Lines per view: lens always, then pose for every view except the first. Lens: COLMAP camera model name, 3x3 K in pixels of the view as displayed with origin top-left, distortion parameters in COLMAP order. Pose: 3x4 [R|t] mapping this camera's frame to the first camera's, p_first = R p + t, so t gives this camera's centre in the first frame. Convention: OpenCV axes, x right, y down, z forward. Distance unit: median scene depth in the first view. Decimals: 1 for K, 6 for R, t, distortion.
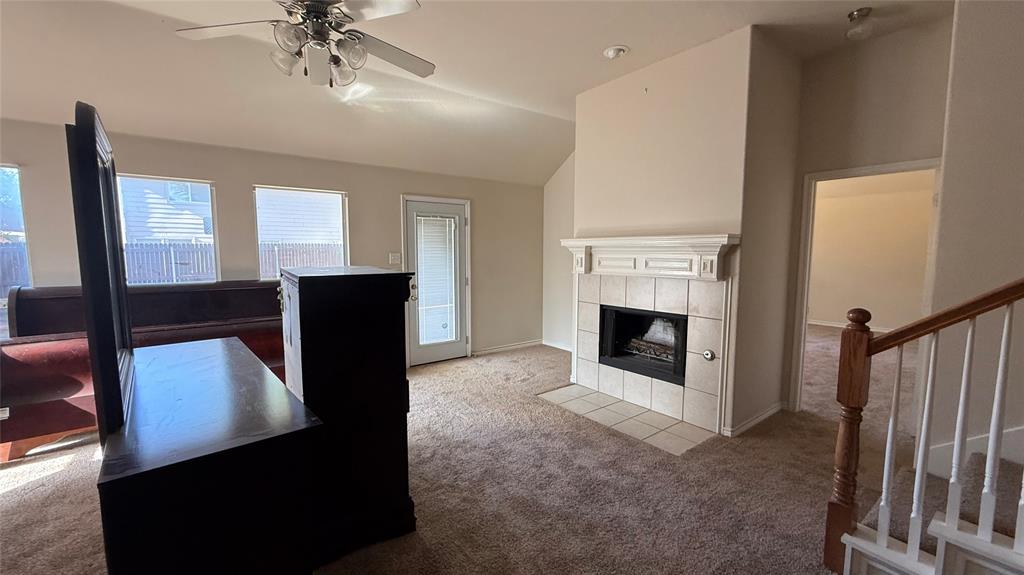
lens RADIAL K [[409.3, 0, 510.3], [0, 409.3, 290.8], [0, 0, 1]] dist [-0.000800, 0.000173]
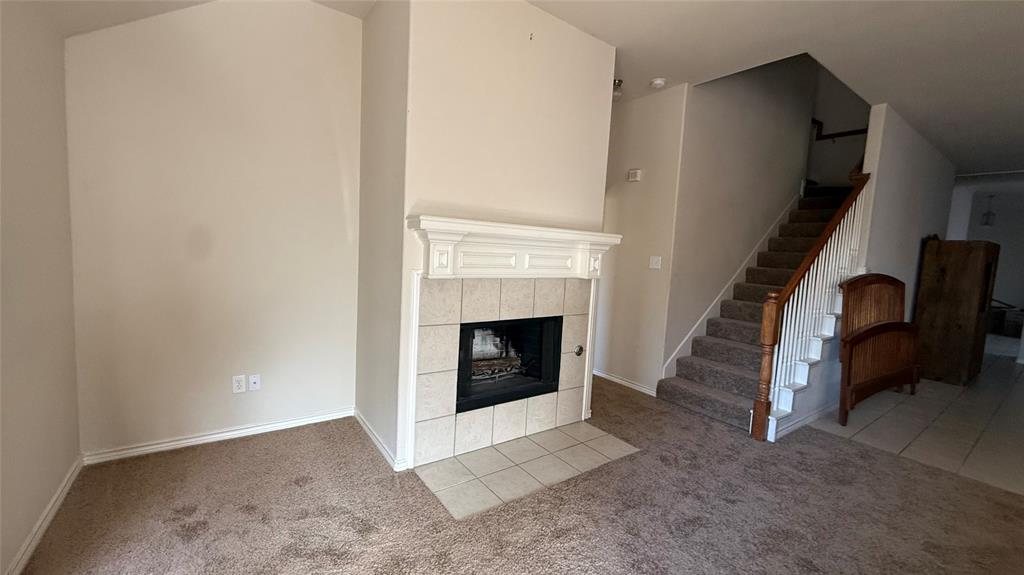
lens RADIAL K [[409.3, 0, 510.9], [0, 409.3, 283.8], [0, 0, 1]] dist [-0.000800, 0.000173]
pose [[0.034338, -0.085043, 0.995785, -0.443992], [0.044621, 0.995510, 0.083481, -0.086128], [-0.998414, 0.041566, 0.037979, 0.946934]]
